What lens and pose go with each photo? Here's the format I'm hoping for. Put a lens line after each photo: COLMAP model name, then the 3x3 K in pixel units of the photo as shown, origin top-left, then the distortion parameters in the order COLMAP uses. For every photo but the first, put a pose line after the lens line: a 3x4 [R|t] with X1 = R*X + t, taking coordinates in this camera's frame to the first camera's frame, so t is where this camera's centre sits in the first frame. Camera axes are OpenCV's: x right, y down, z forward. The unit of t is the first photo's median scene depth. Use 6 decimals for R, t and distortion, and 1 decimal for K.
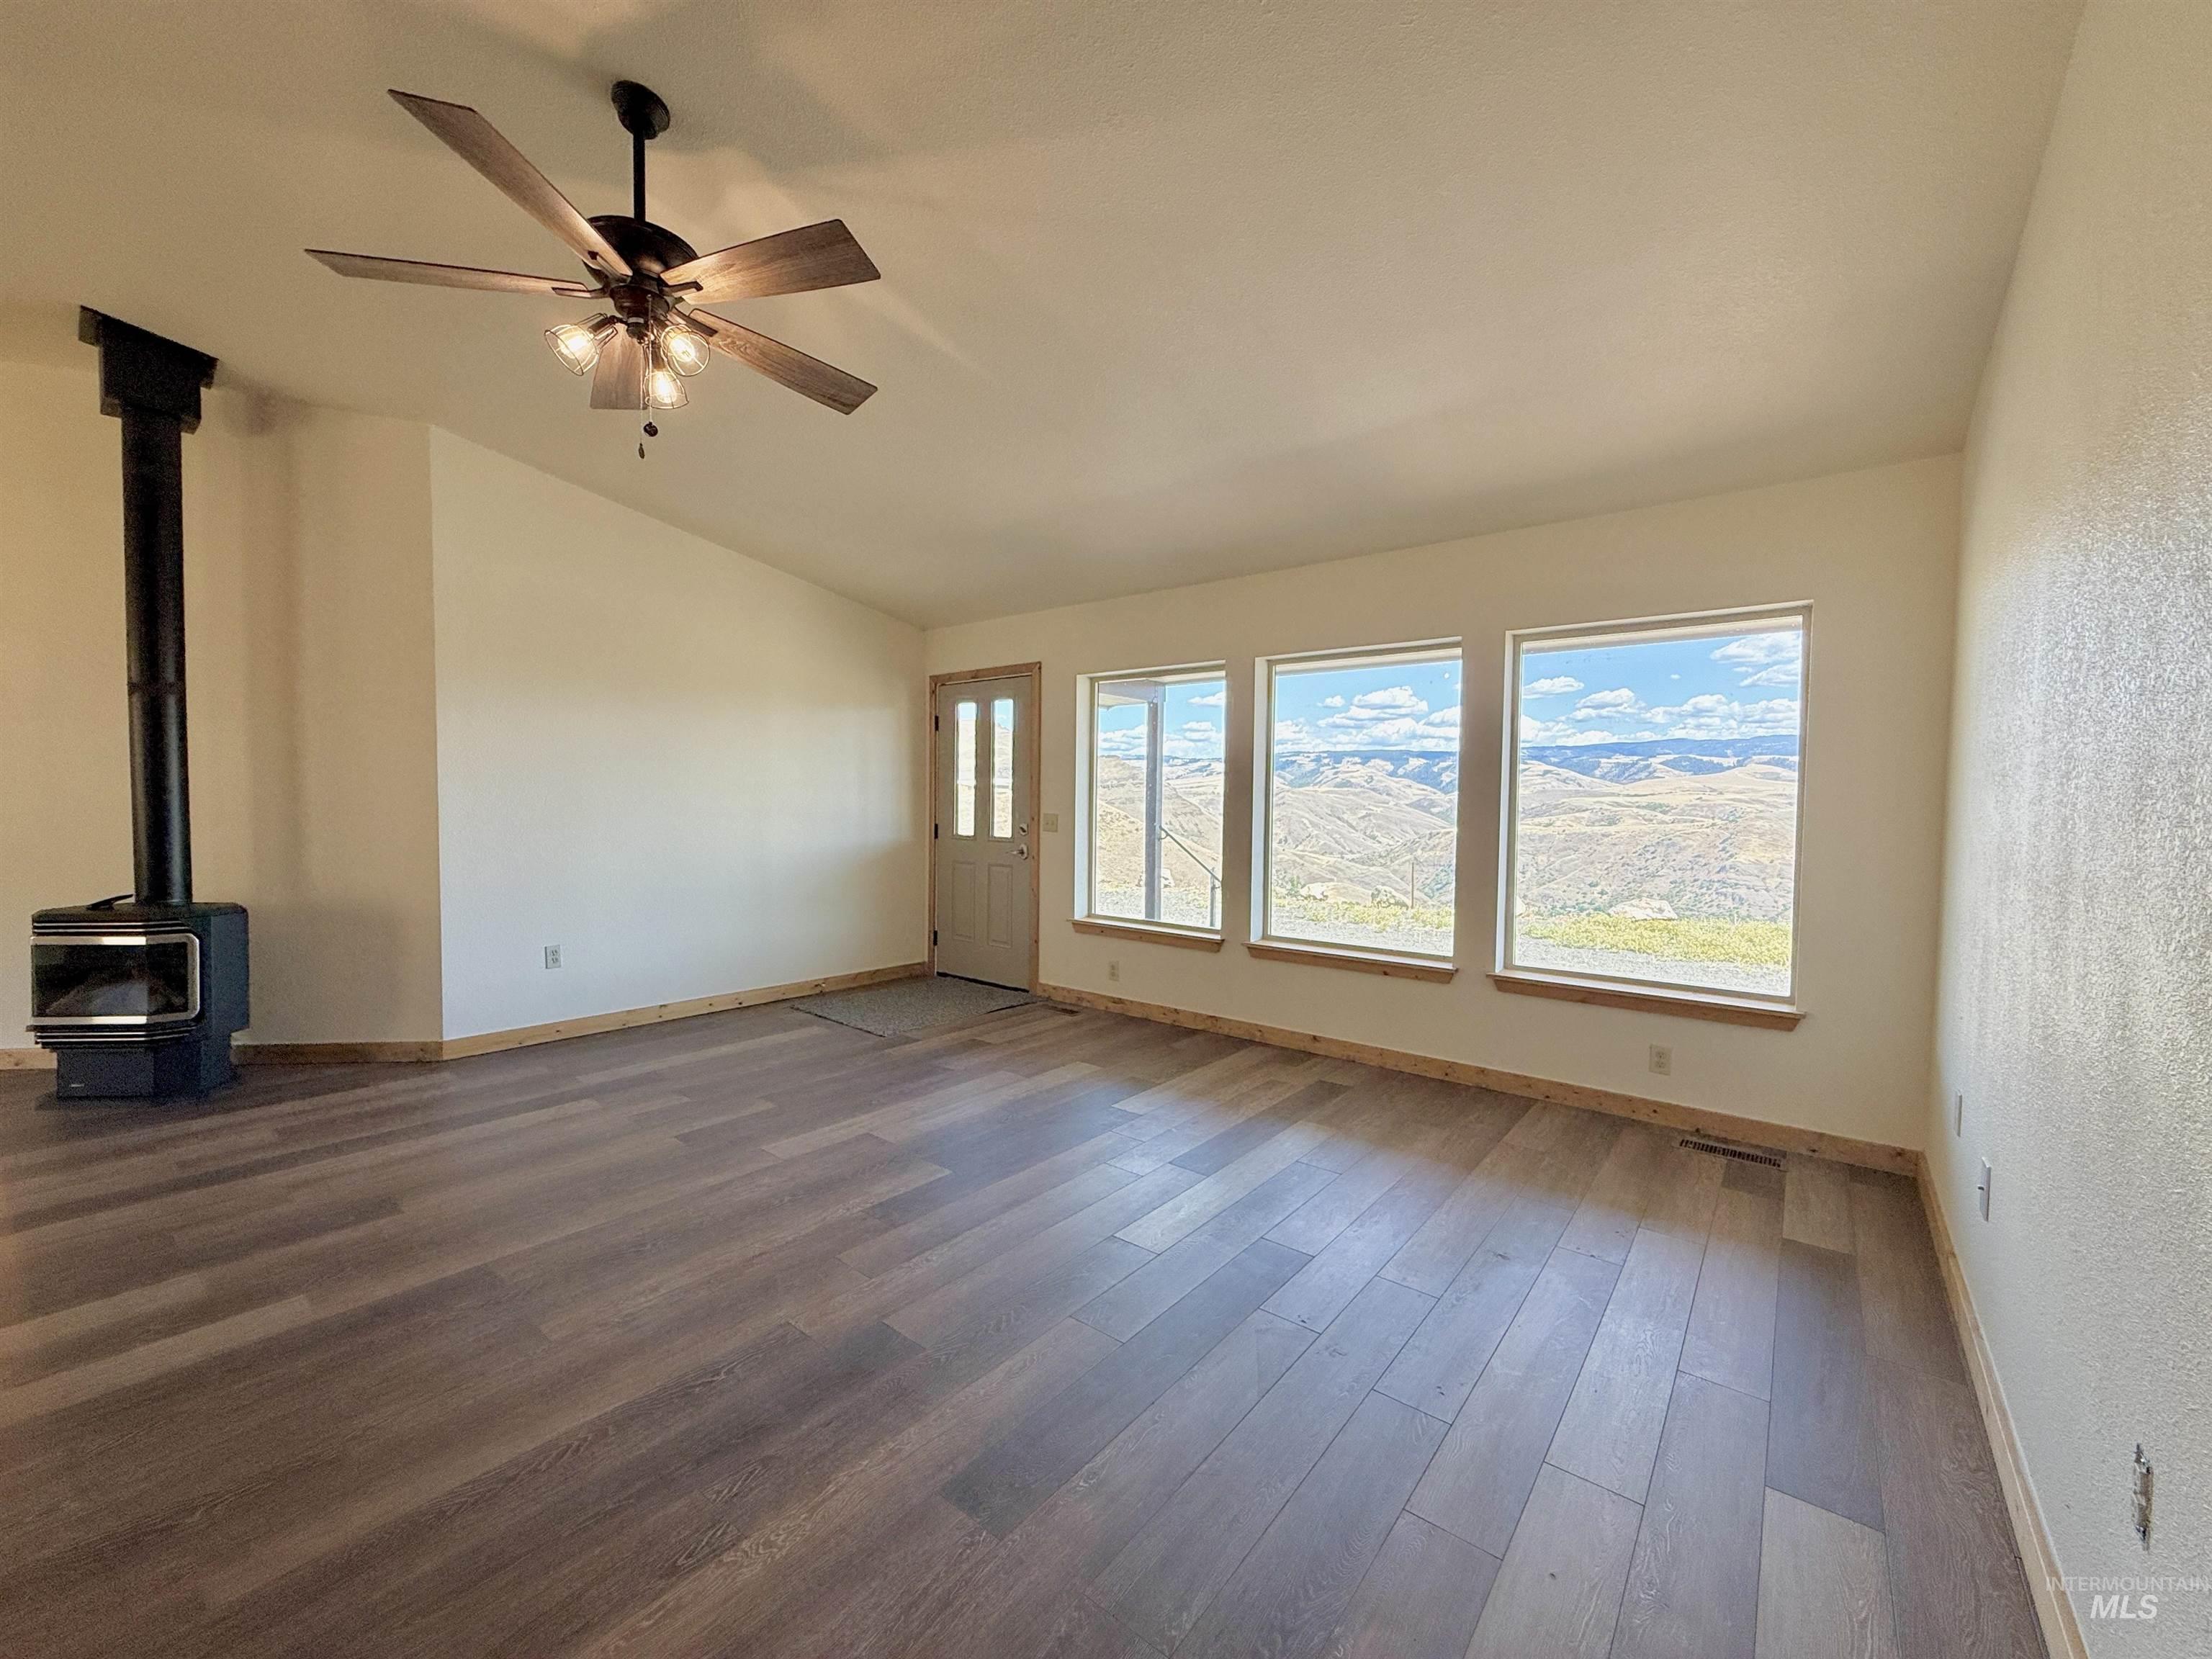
lens RADIAL K [[880.6, 0, 1101.6], [0, 880.6, 832.0], [0, 0, 1]] dist [0.001017, -0.000241]
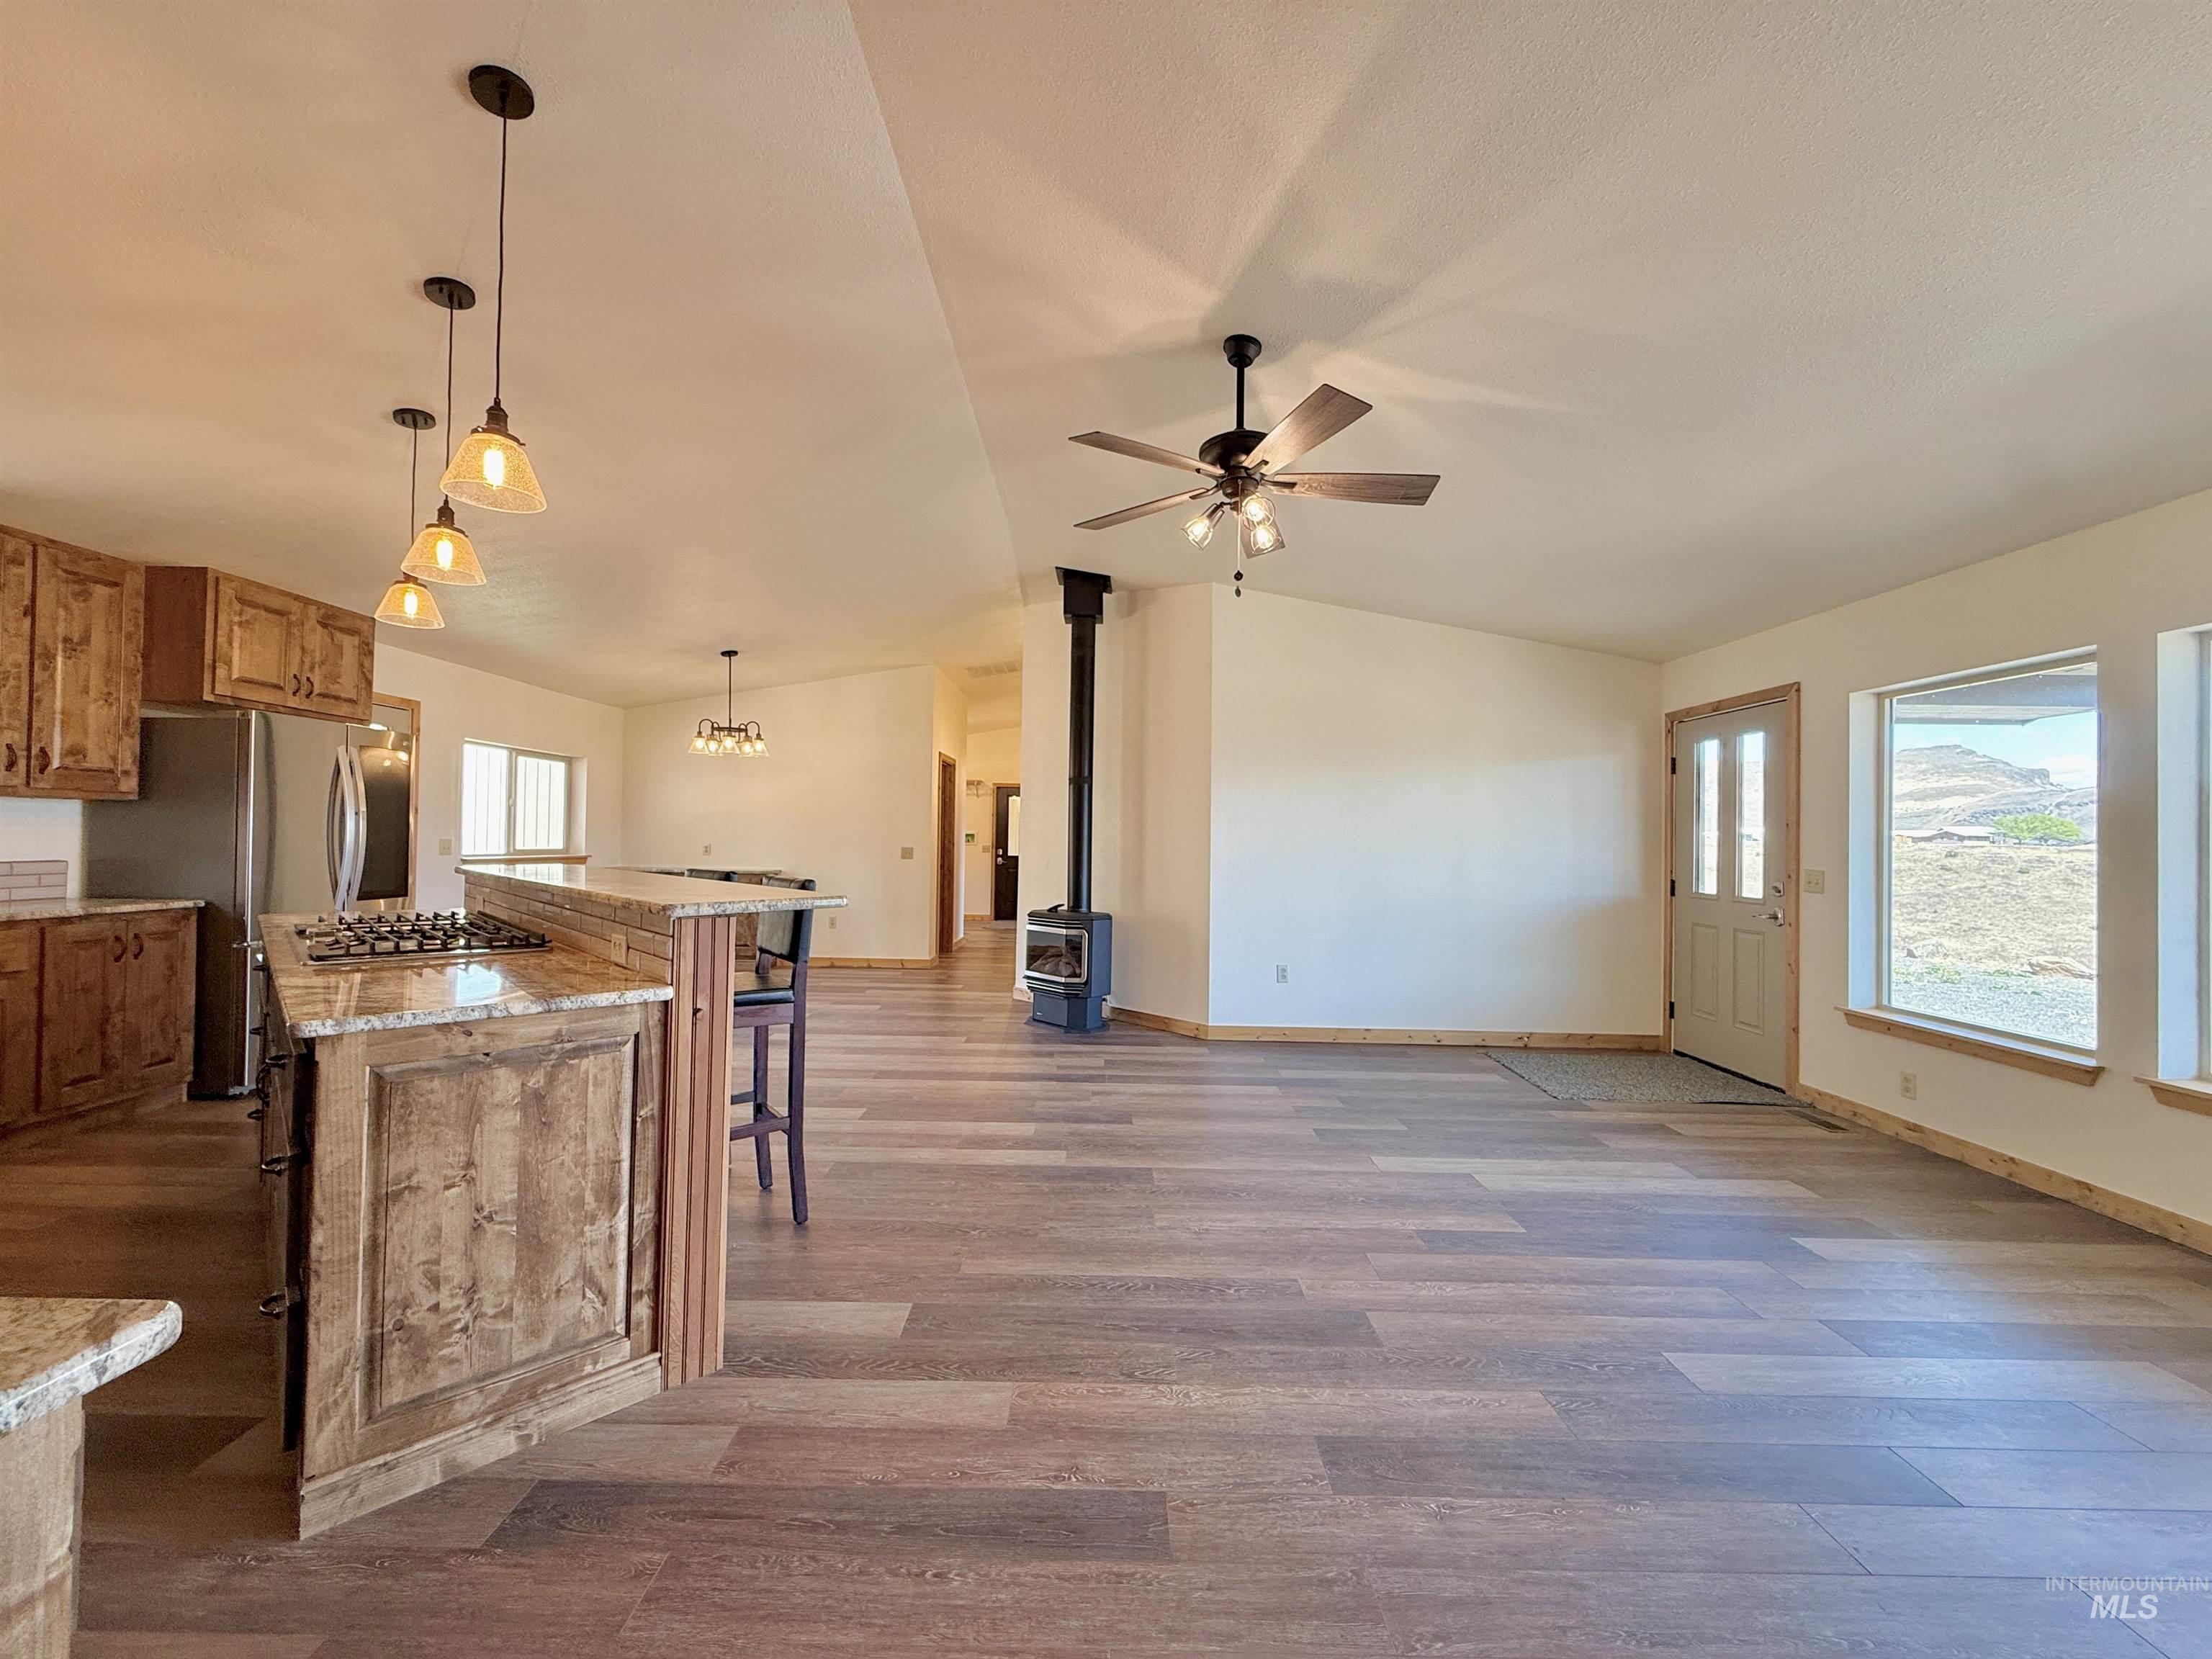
lens RADIAL K [[880.6, 0, 1101.3], [0, 880.6, 830.2], [0, 0, 1]] dist [0.001017, -0.000241]
pose [[0.625970, -0.012439, -0.779748, 0.220170], [-0.036312, 0.998323, -0.045076, 0.003325], [0.779001, 0.056530, 0.624469, 0.002199]]
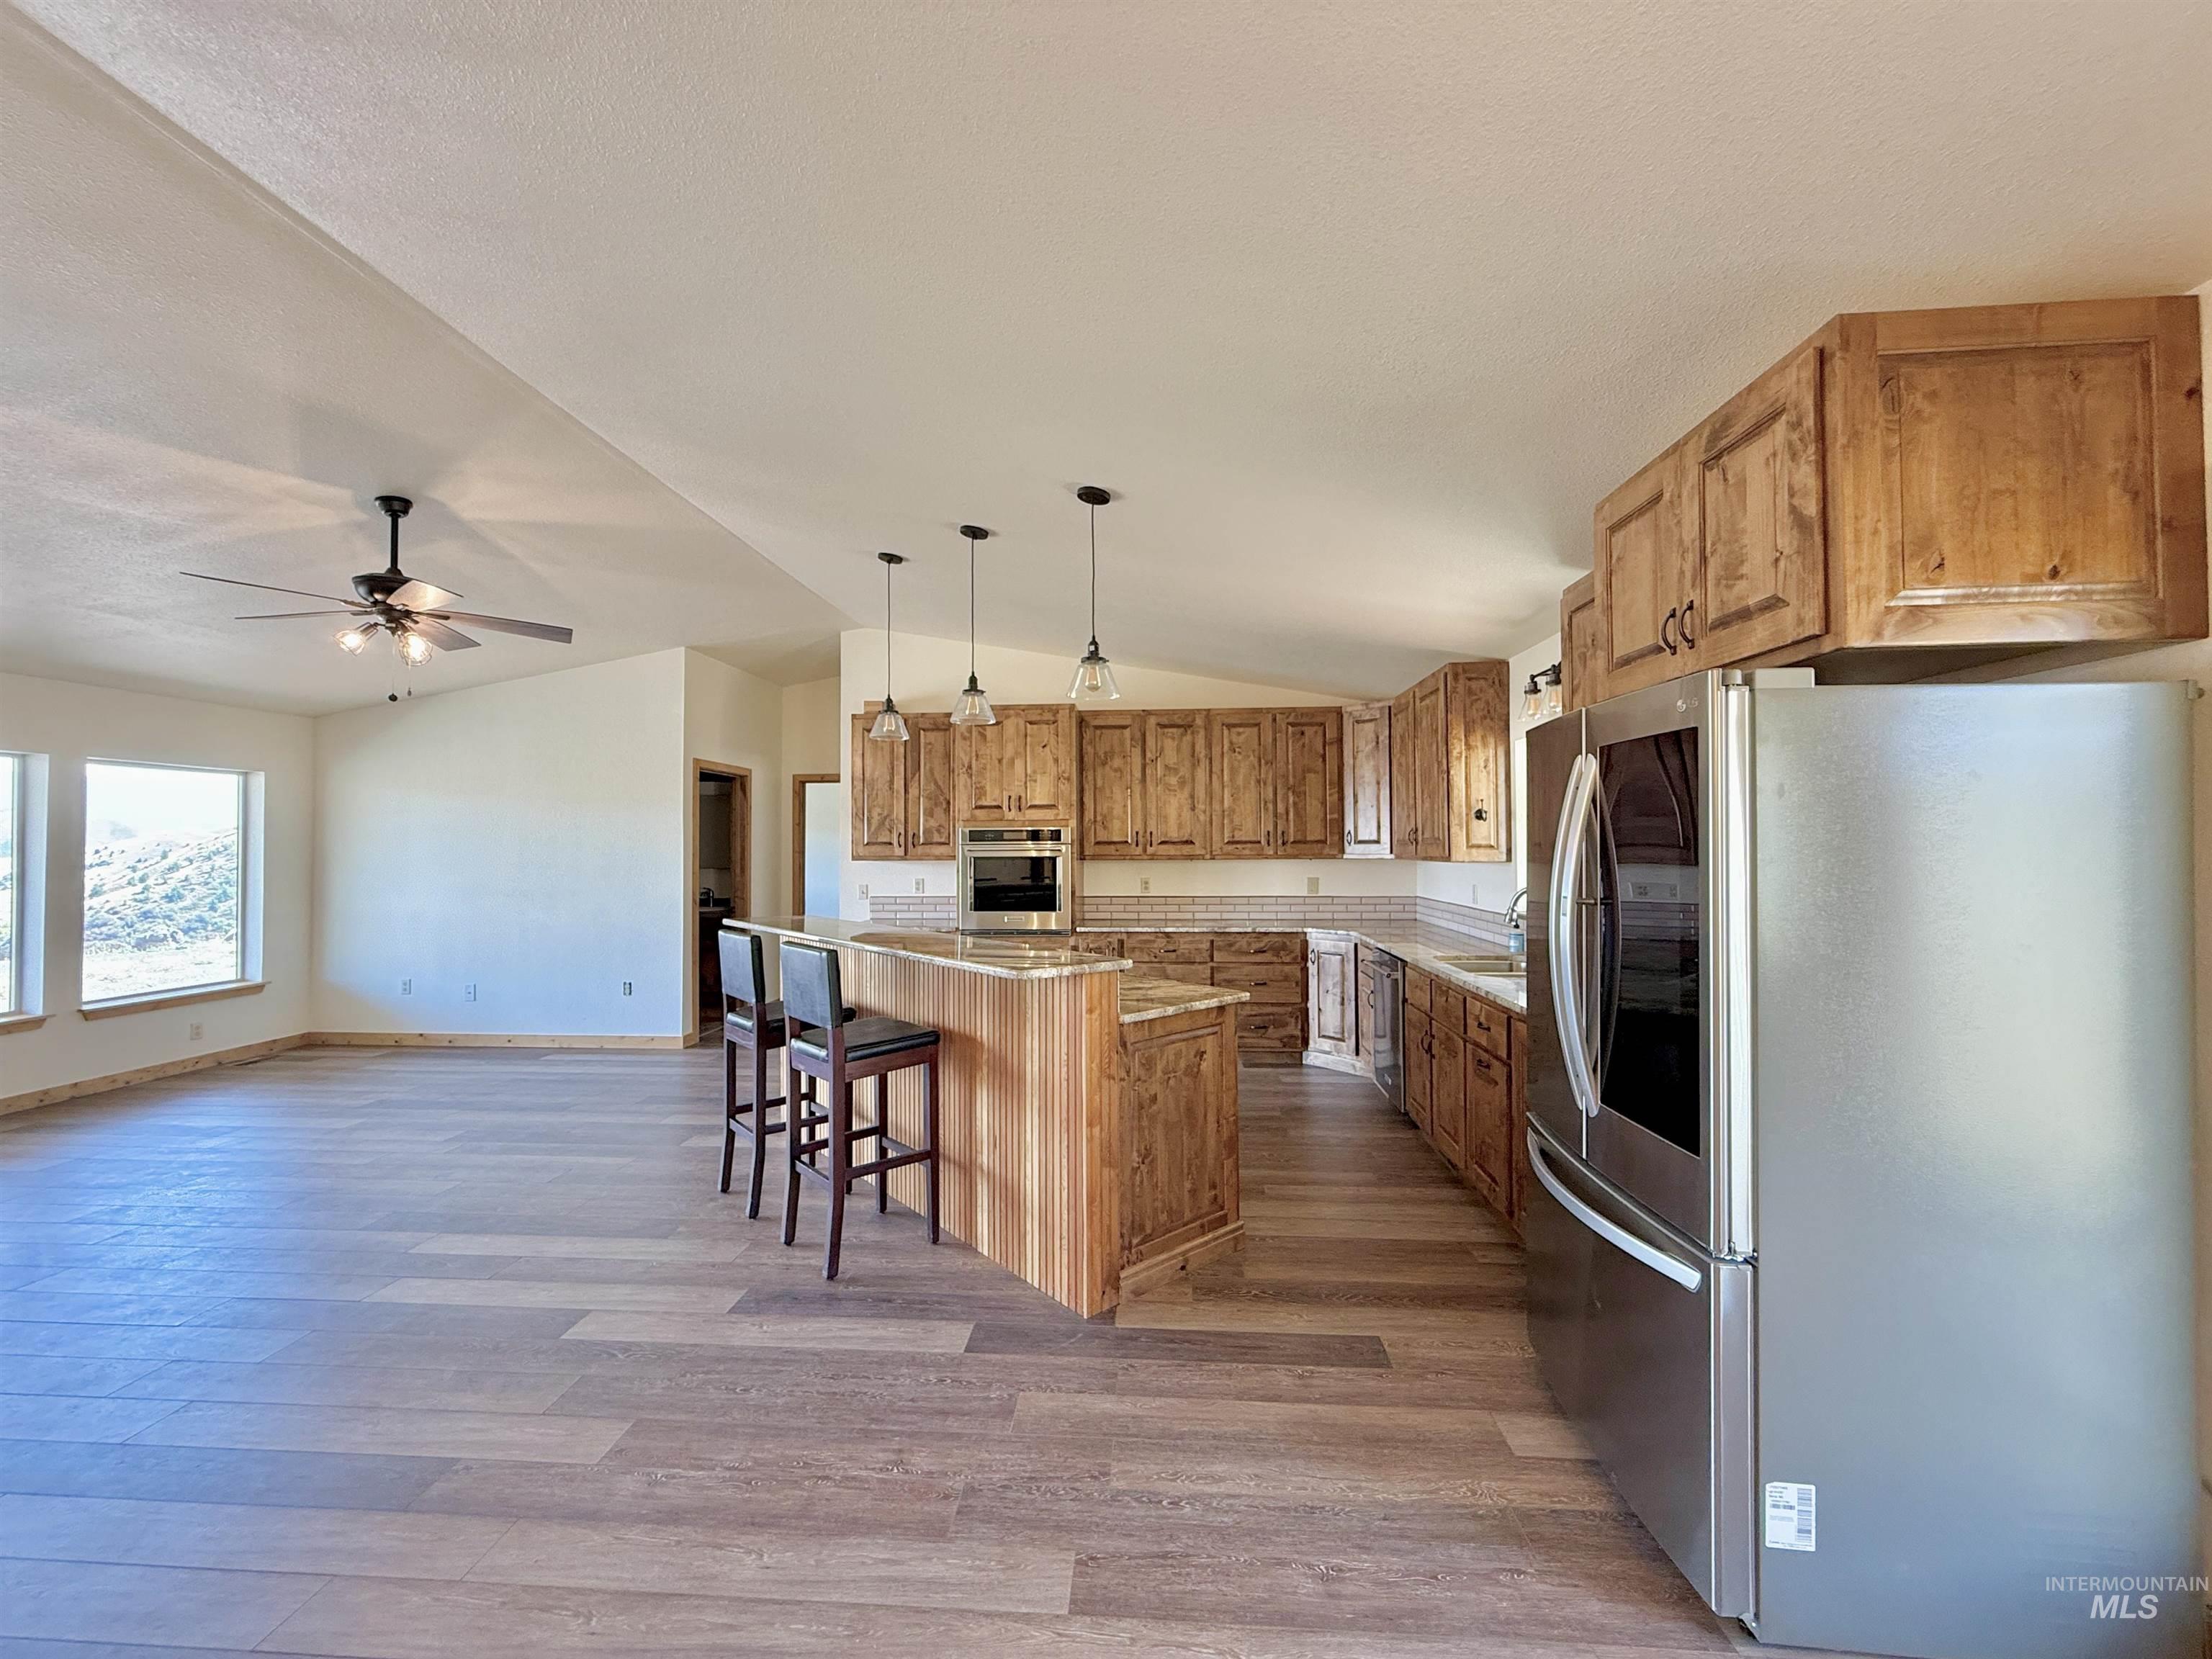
lens RADIAL K [[880.6, 0, 1098.2], [0, 880.6, 832.7], [0, 0, 1]] dist [0.001017, -0.000241]
pose [[-0.571460, 0.001326, 0.820629, -1.494310], [0.024896, 0.999566, 0.015722, -0.088336], [-0.820252, 0.029415, -0.571245, 0.471743]]
